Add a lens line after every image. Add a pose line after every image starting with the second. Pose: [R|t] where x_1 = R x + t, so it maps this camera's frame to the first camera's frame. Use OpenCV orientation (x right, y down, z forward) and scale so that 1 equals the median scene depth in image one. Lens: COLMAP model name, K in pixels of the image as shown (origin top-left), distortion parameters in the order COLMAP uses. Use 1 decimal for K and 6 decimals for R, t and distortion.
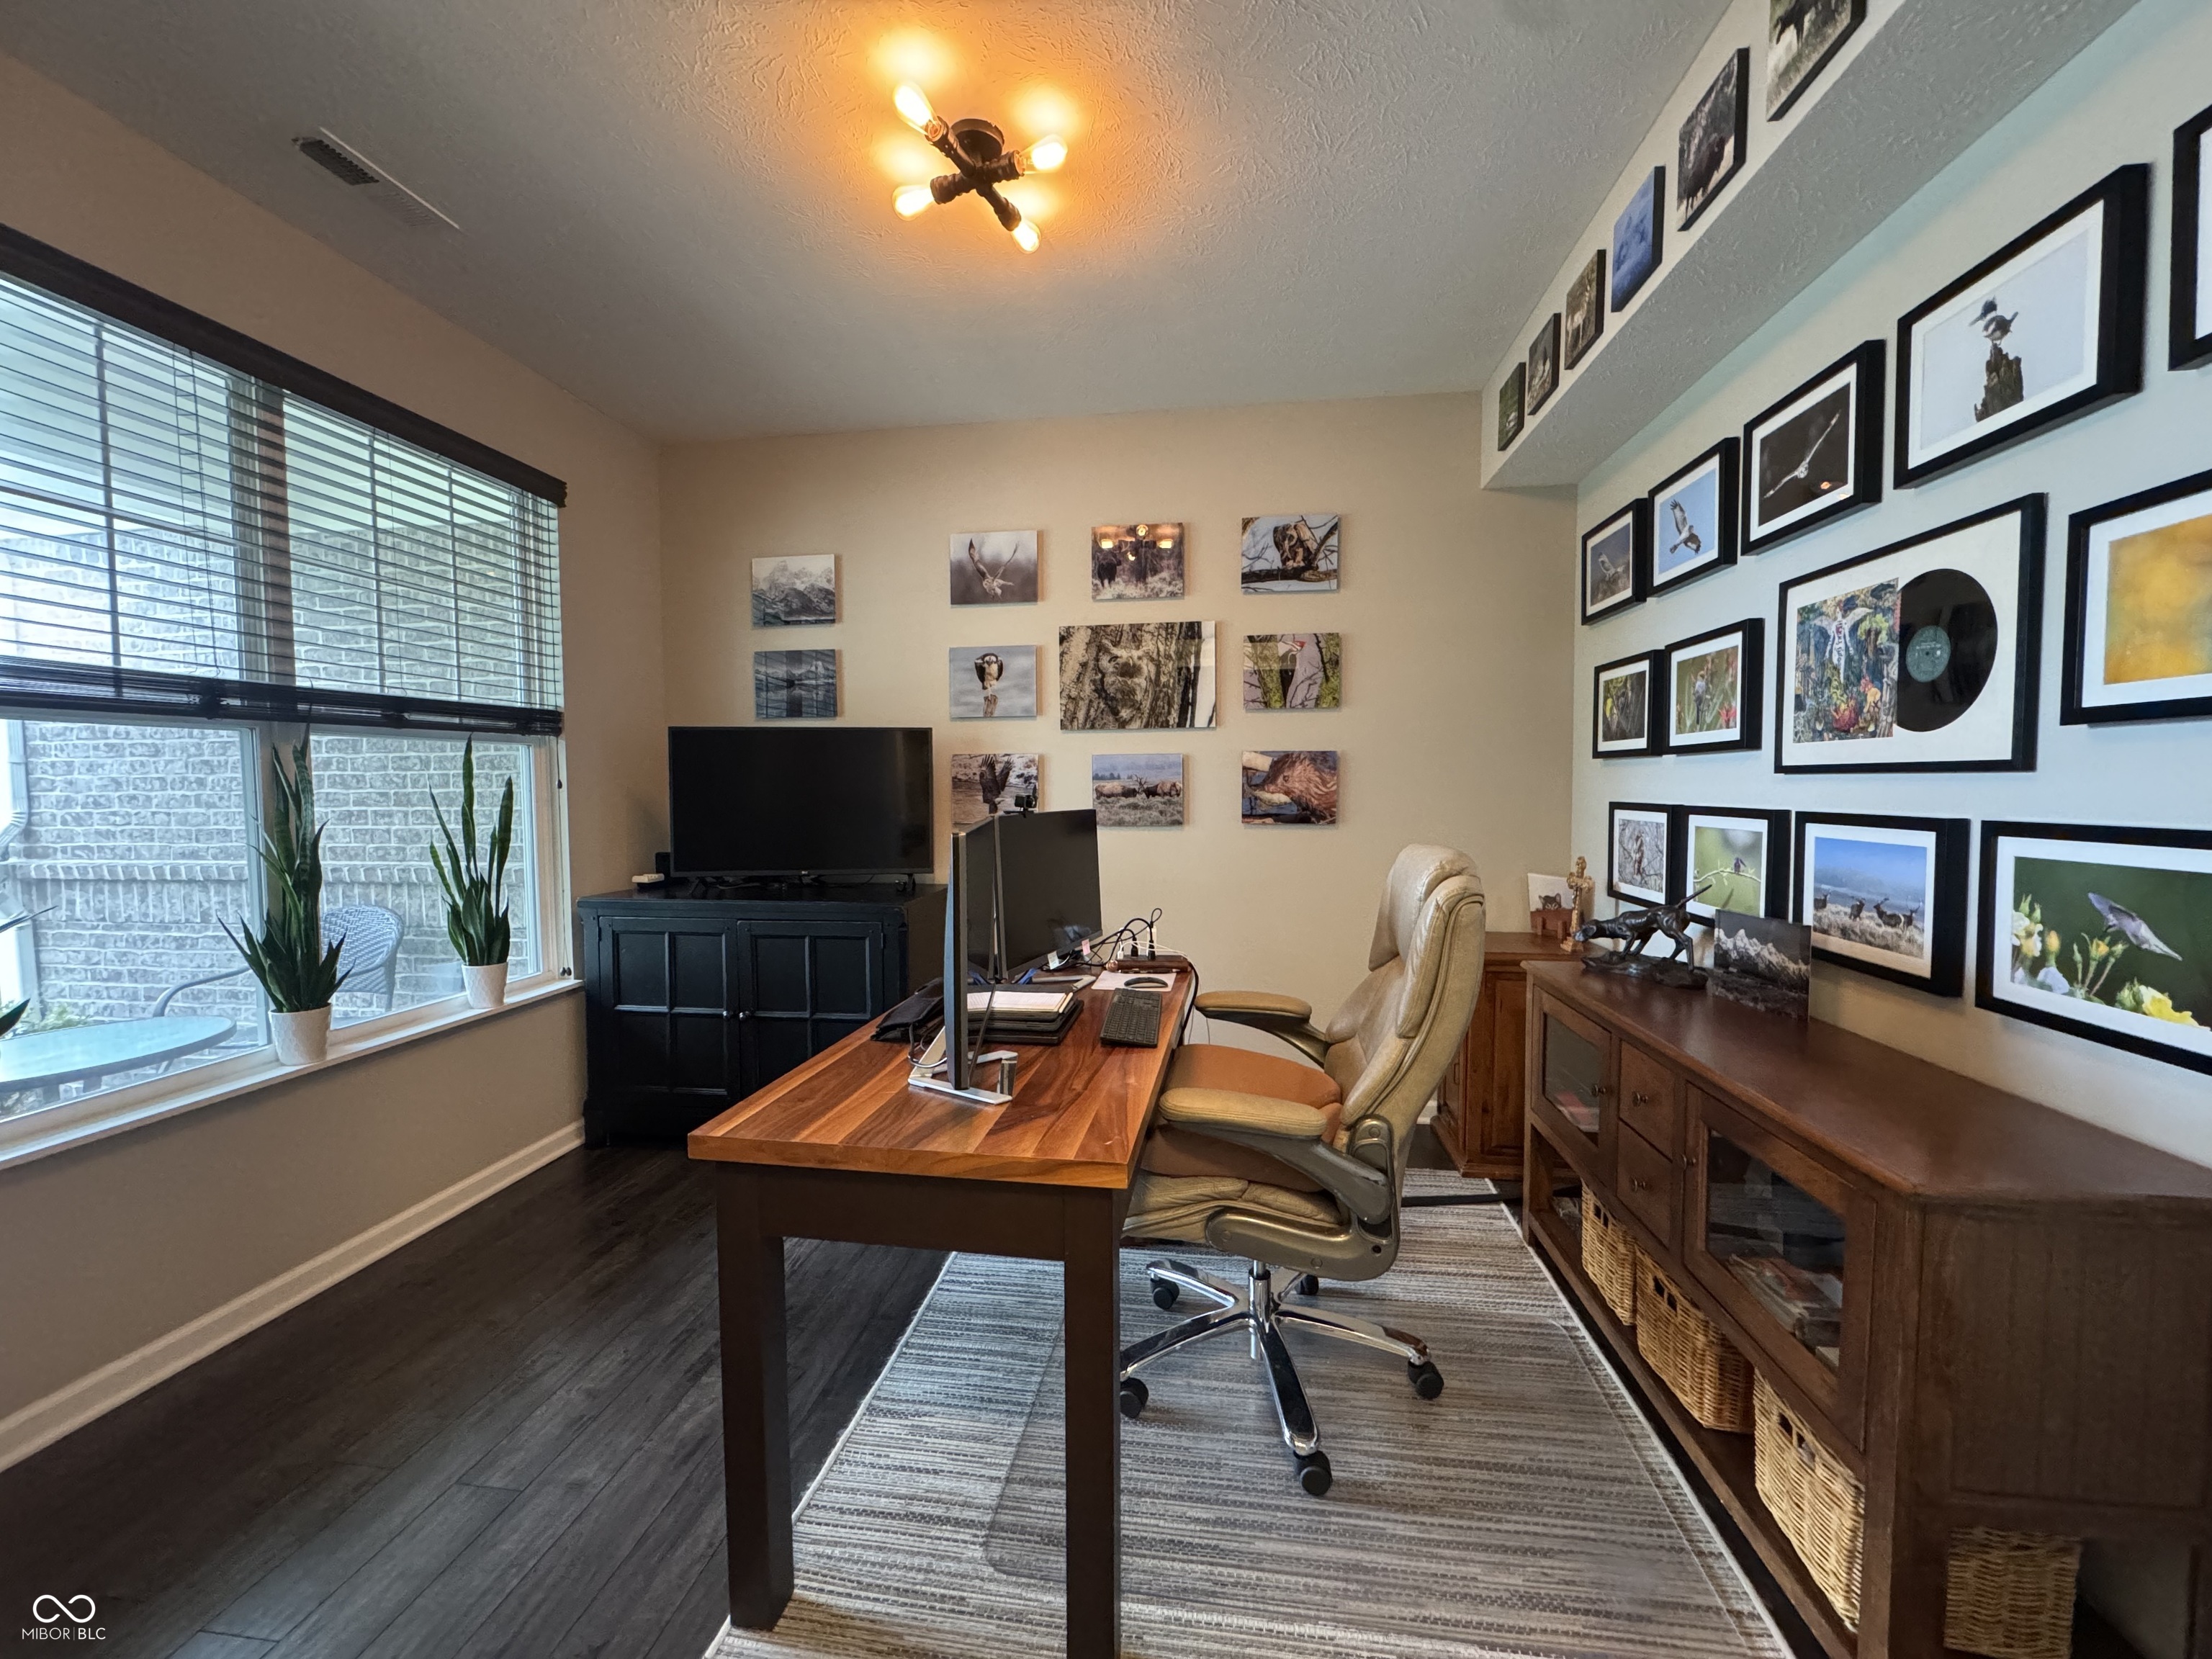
lens RADIAL K [[879.7, 0, 1101.9], [0, 879.7, 827.9], [0, 0, 1]] dist [-0.001647, 0.000221]
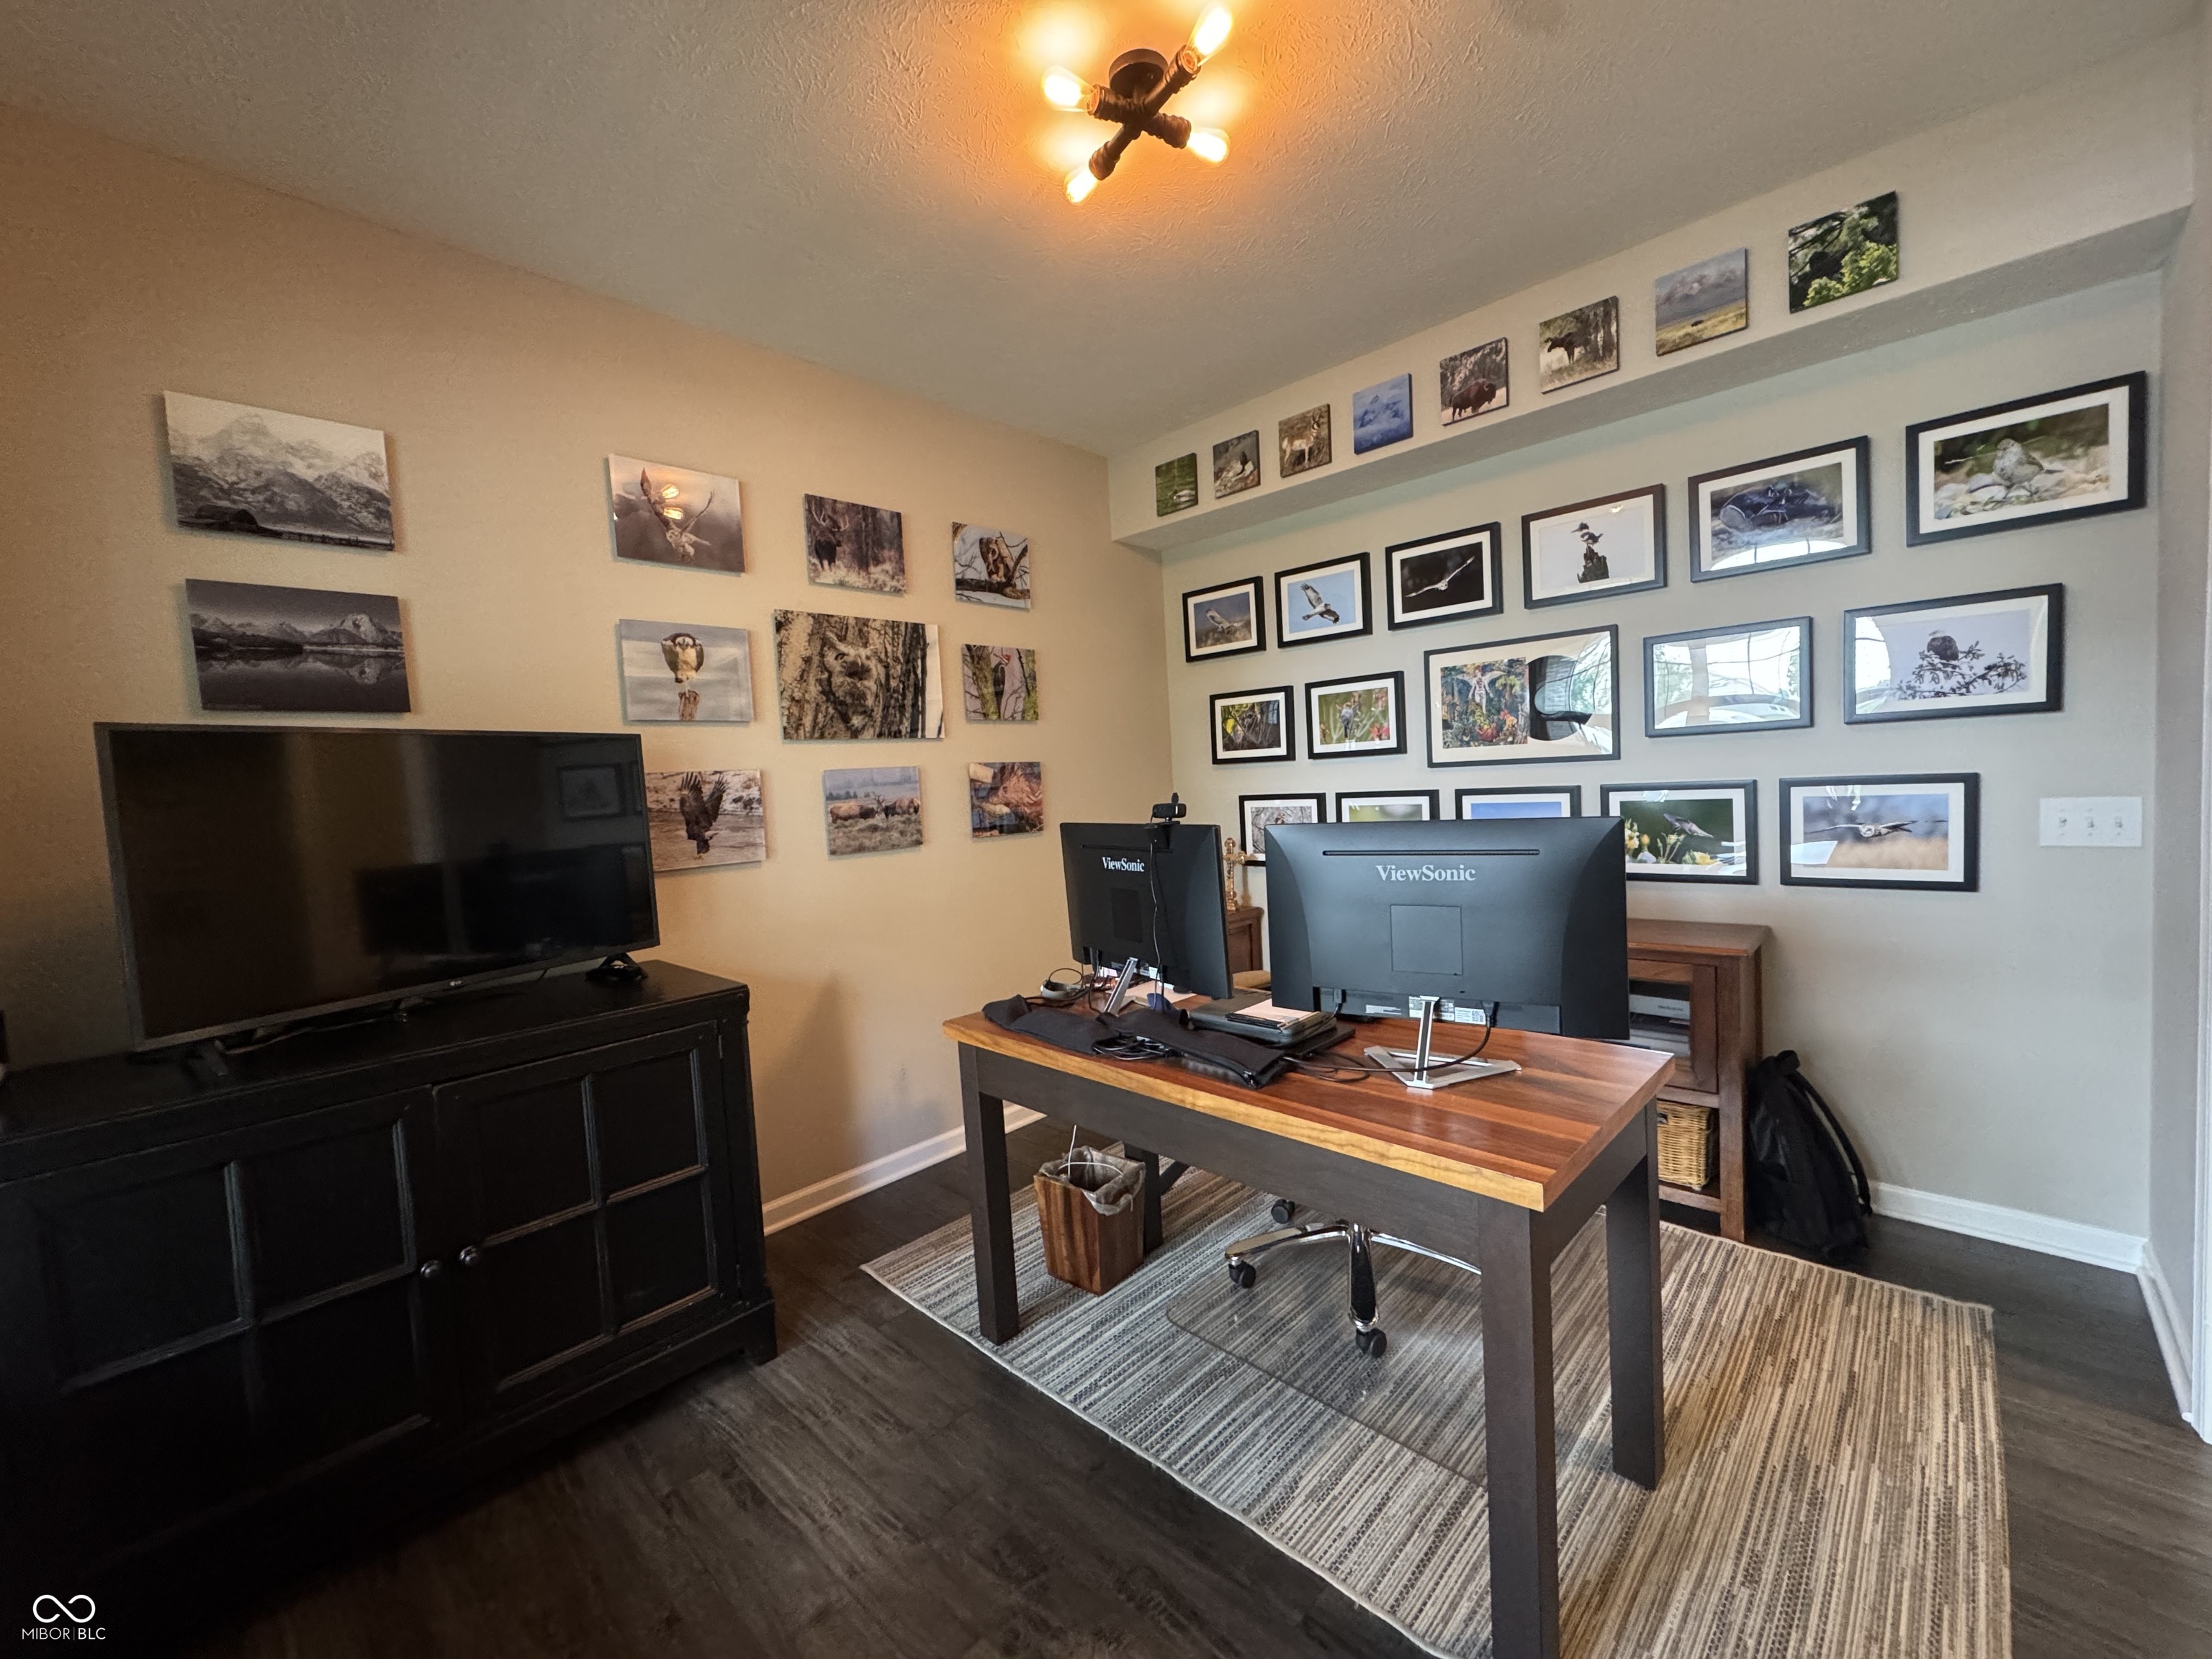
lens RADIAL K [[879.7, 0, 1106.8], [0, 879.7, 828.4], [0, 0, 1]] dist [-0.001647, 0.000221]
pose [[0.586578, -0.071944, 0.806691, -0.535075], [0.090436, 0.995636, 0.023034, -0.024209], [-0.804827, 0.059443, 0.590525, 0.309662]]
